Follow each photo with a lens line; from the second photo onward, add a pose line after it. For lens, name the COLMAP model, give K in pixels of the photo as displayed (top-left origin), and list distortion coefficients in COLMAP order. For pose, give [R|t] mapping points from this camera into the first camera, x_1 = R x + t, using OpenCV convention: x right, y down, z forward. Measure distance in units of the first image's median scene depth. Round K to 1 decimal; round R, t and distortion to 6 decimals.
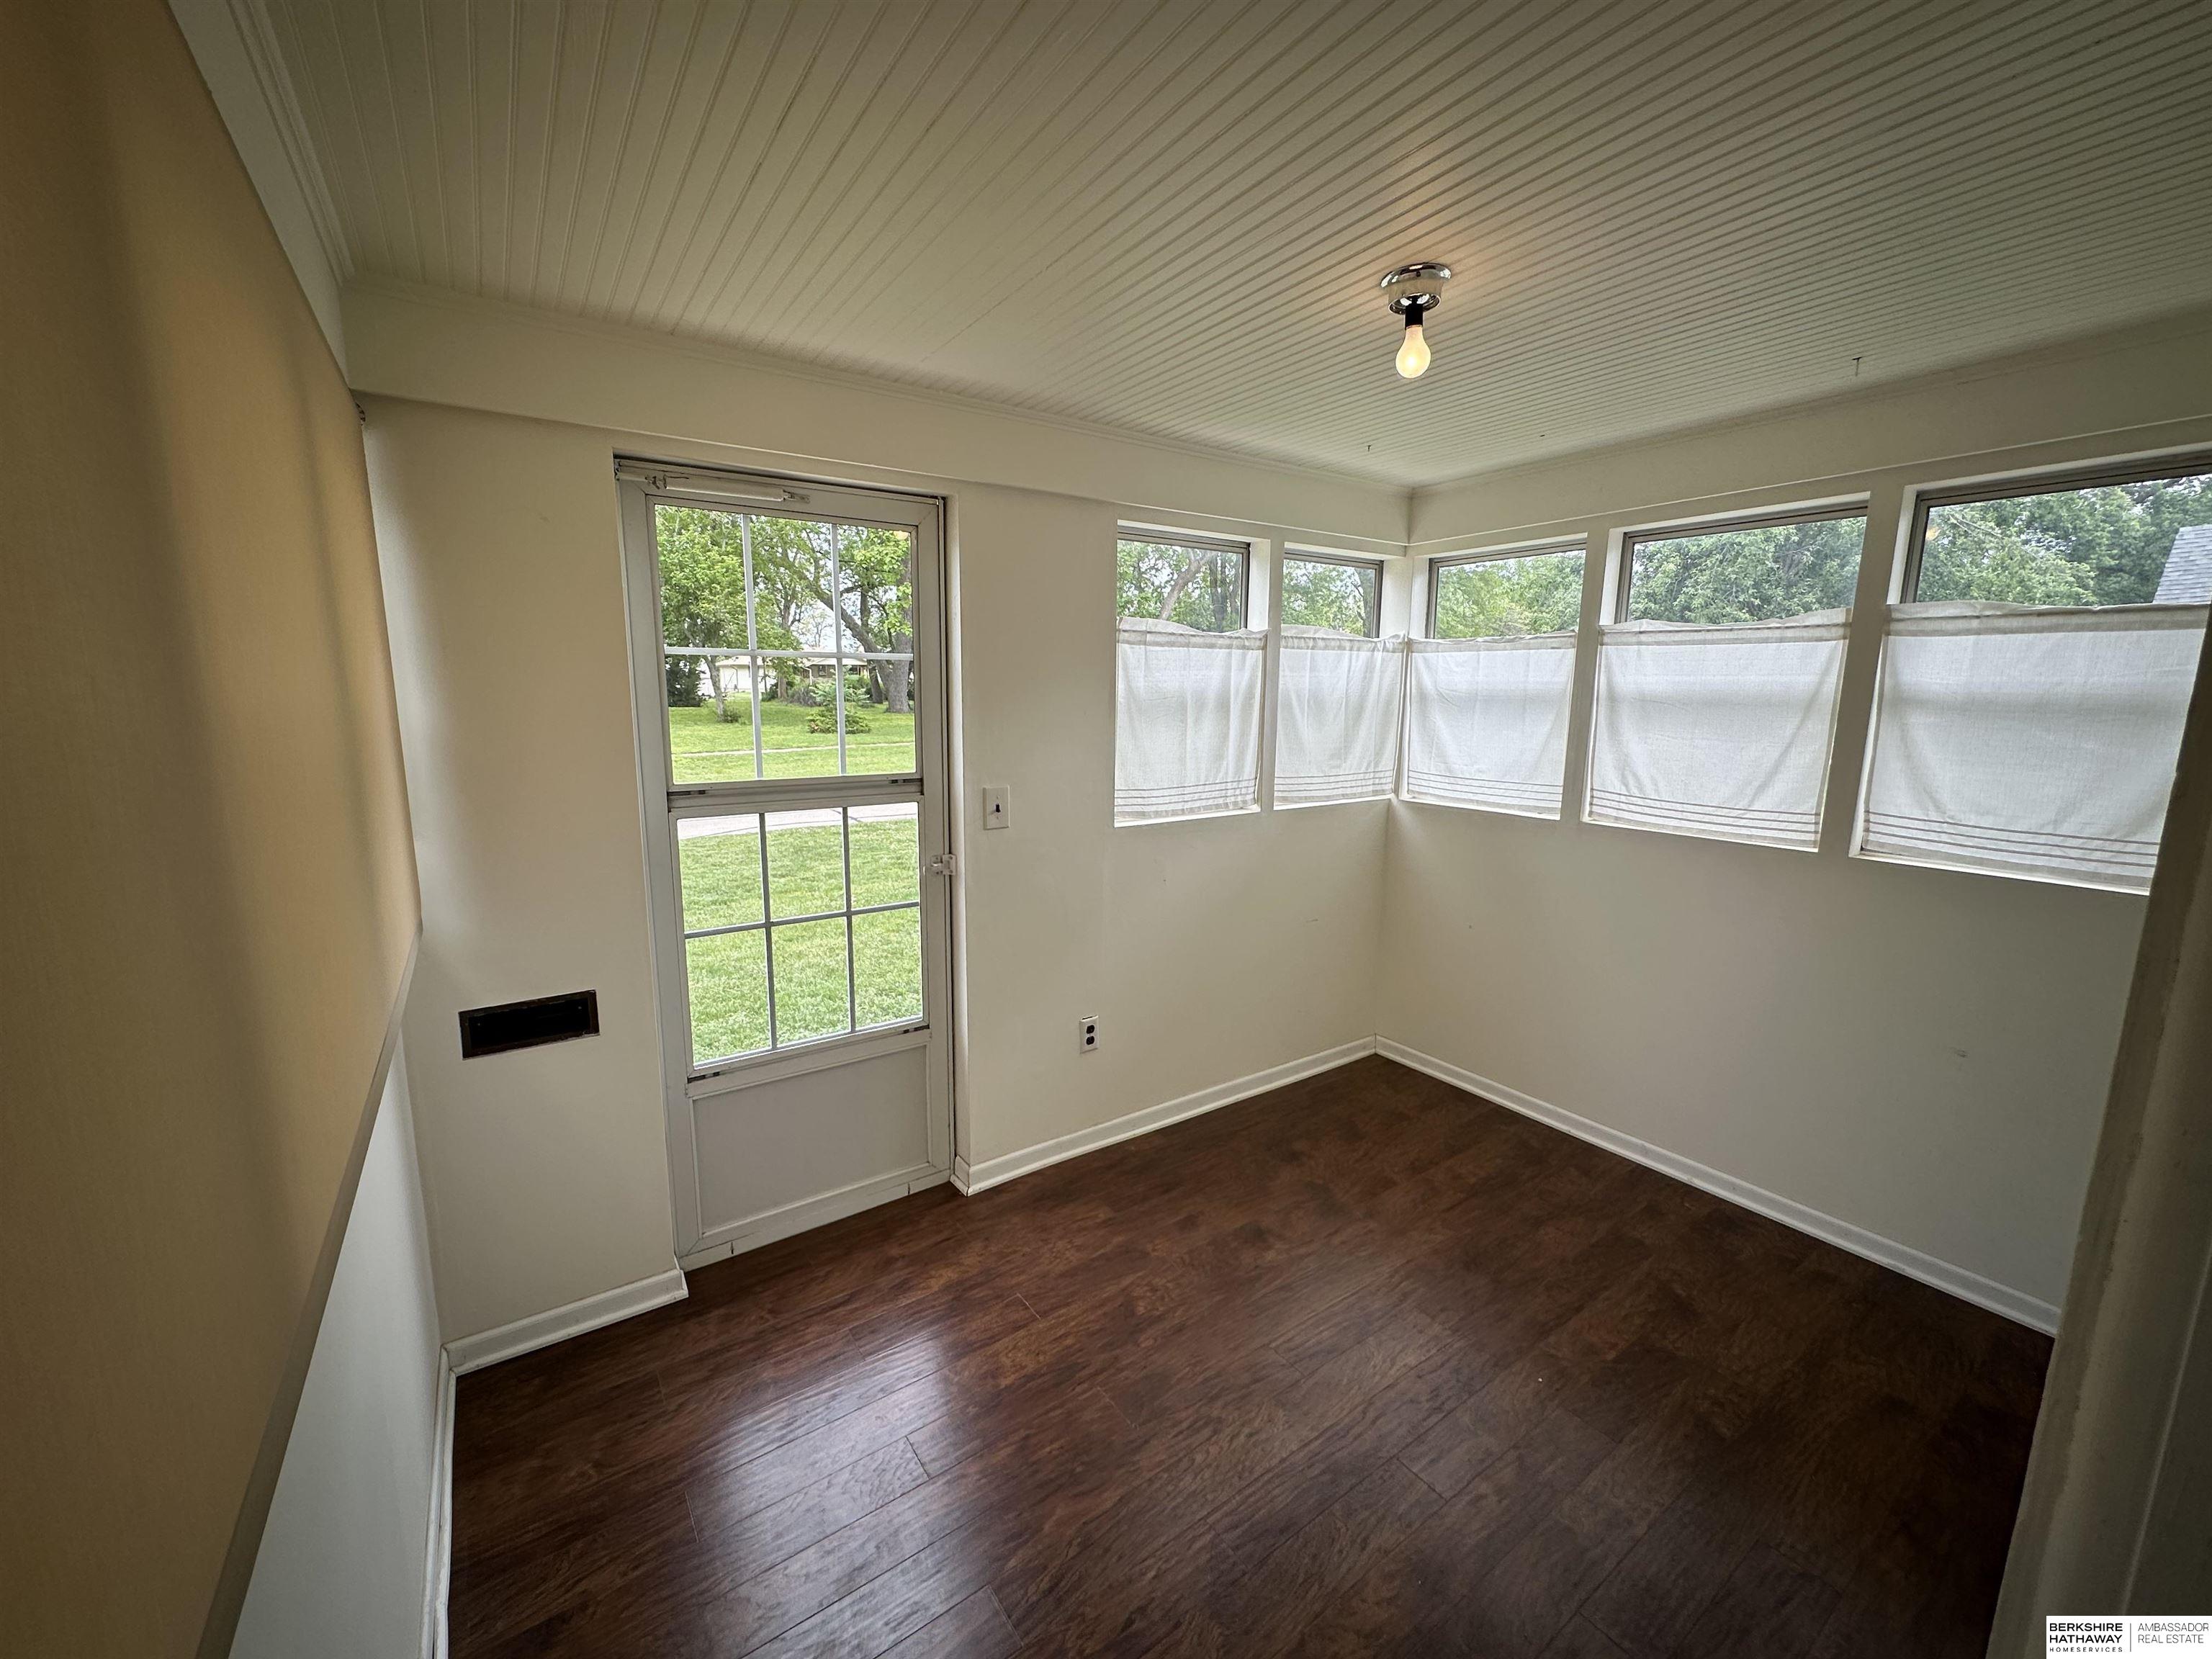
lens RADIAL K [[885.0, 0, 1113.9], [0, 885.0, 829.1], [0, 0, 1]] dist [0.000033, -0.000013]
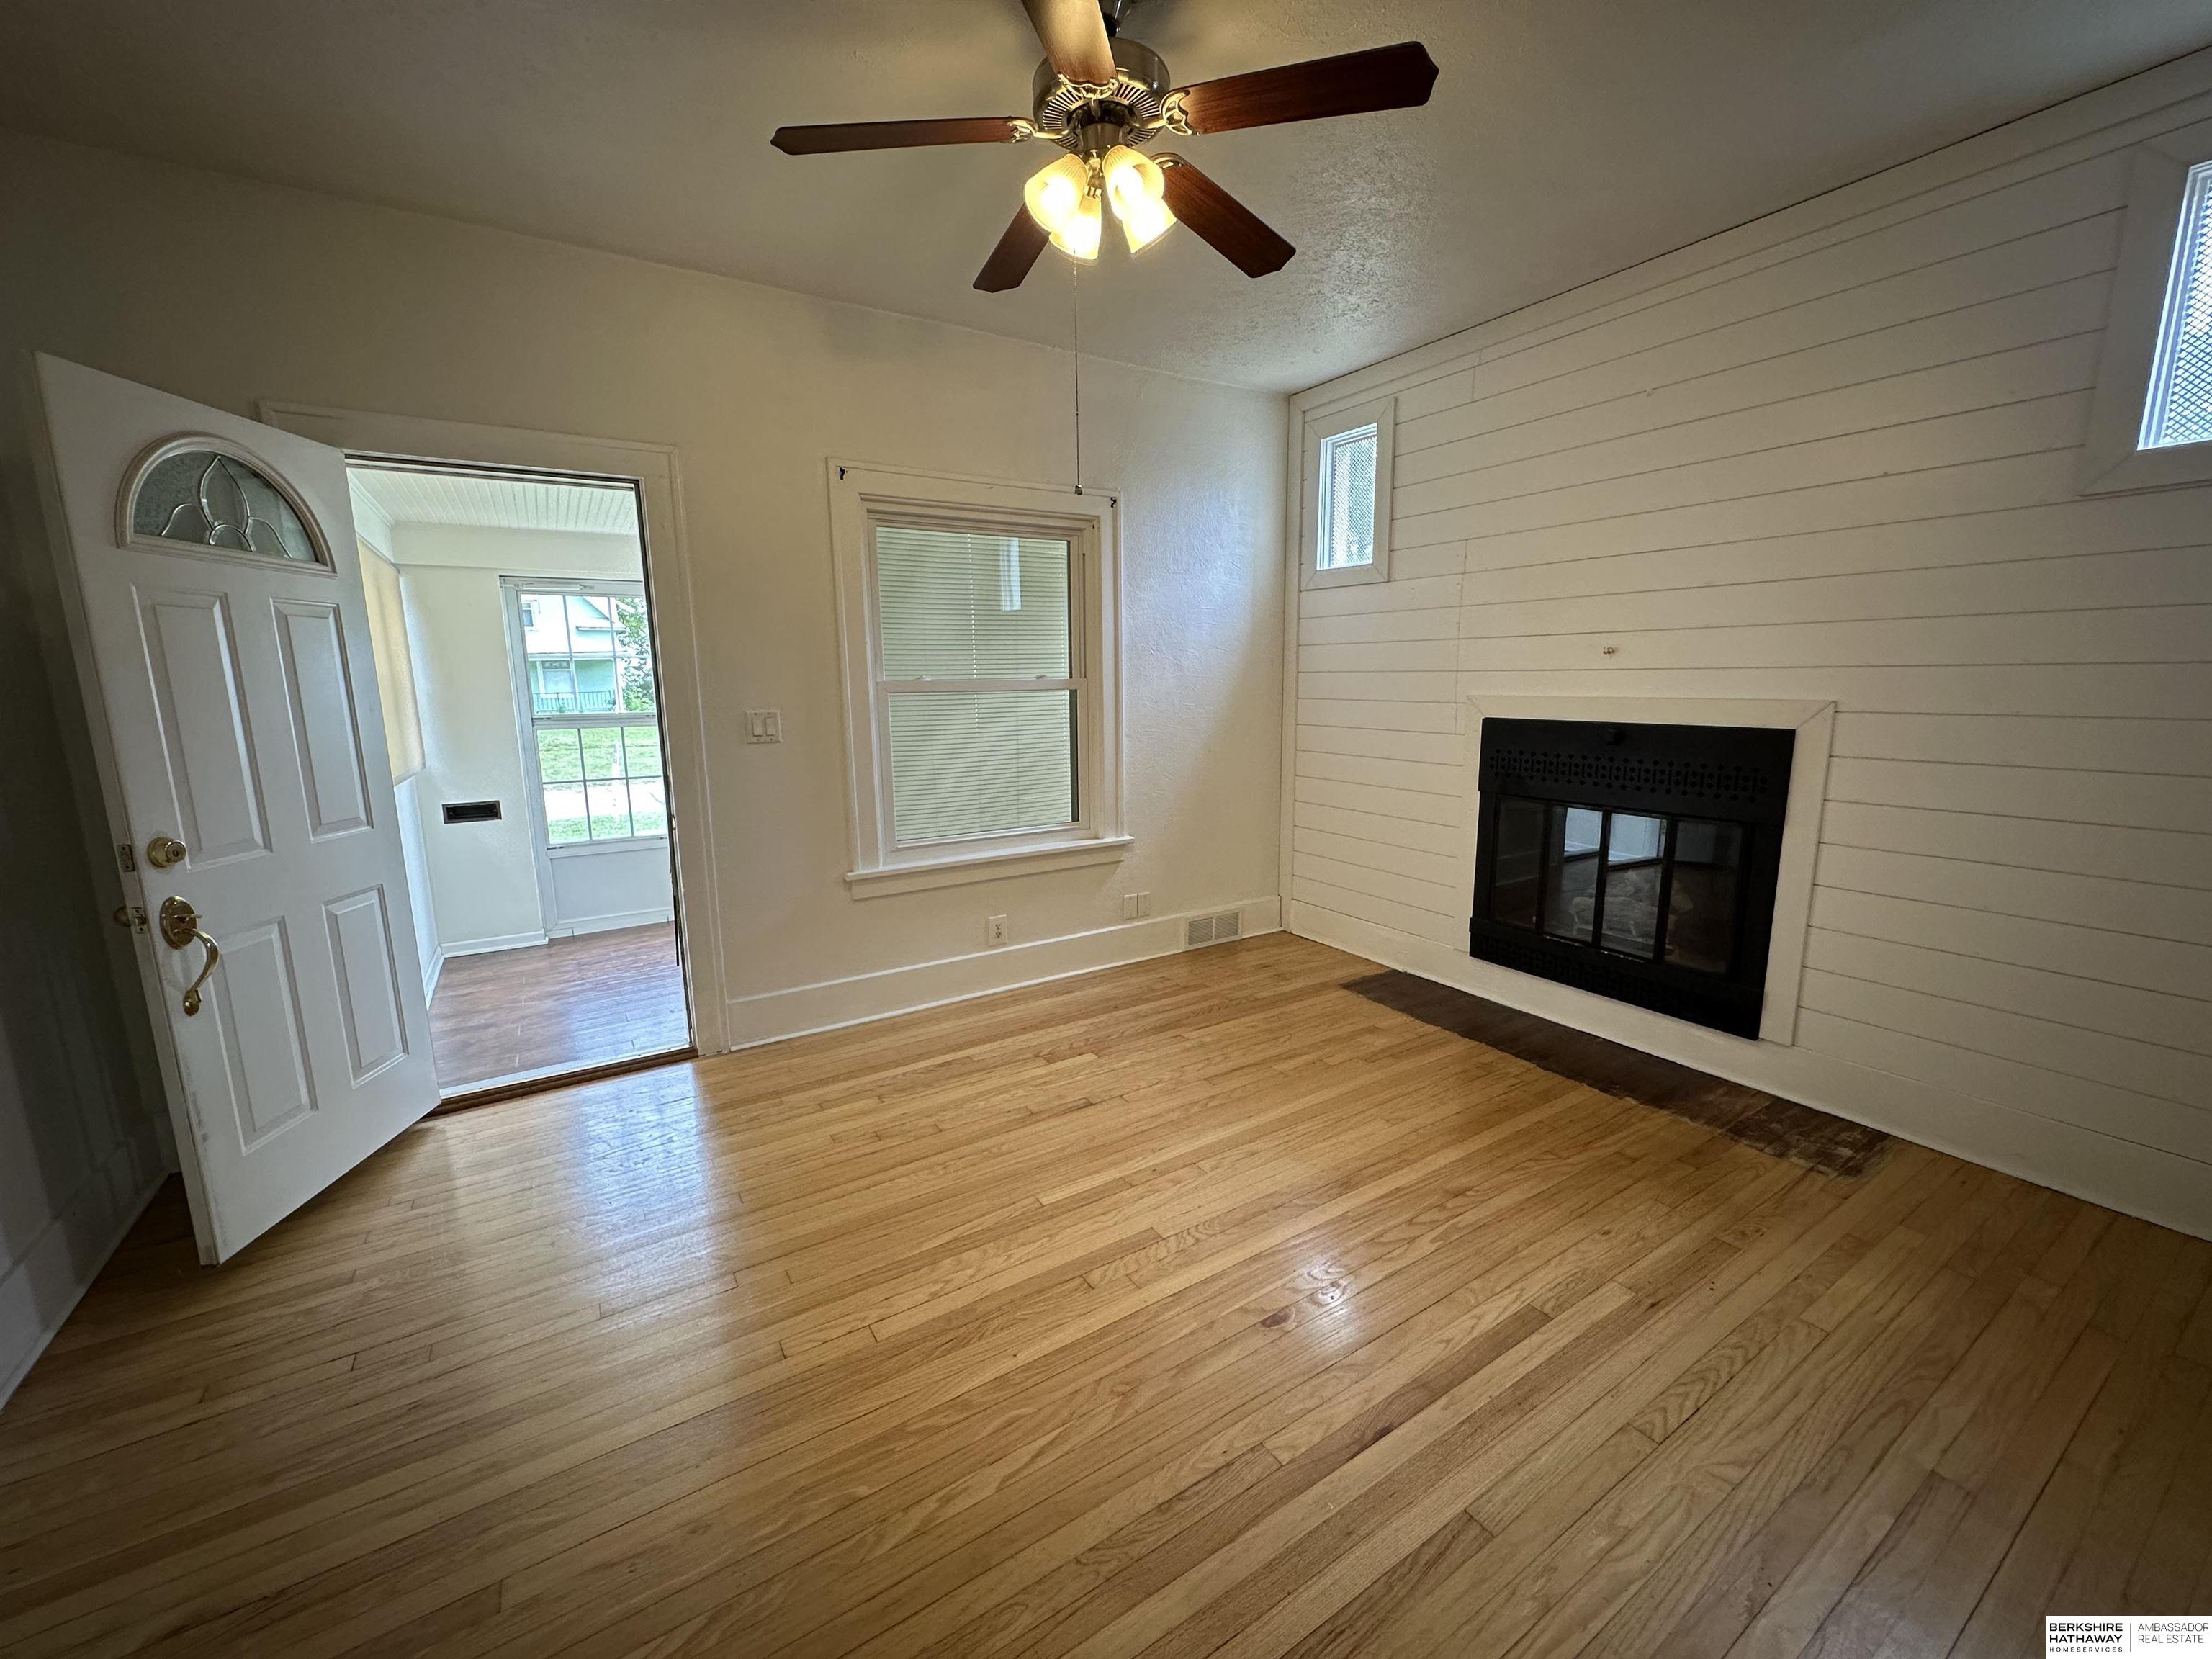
lens RADIAL K [[885.0, 0, 1100.3], [0, 885.0, 833.0], [0, 0, 1]] dist [0.000033, -0.000013]
pose [[0.998649, -0.010518, -0.050897, 1.058025], [0.011525, 0.999743, 0.019528, 0.220516], [0.050678, -0.020088, 0.998513, -1.196383]]
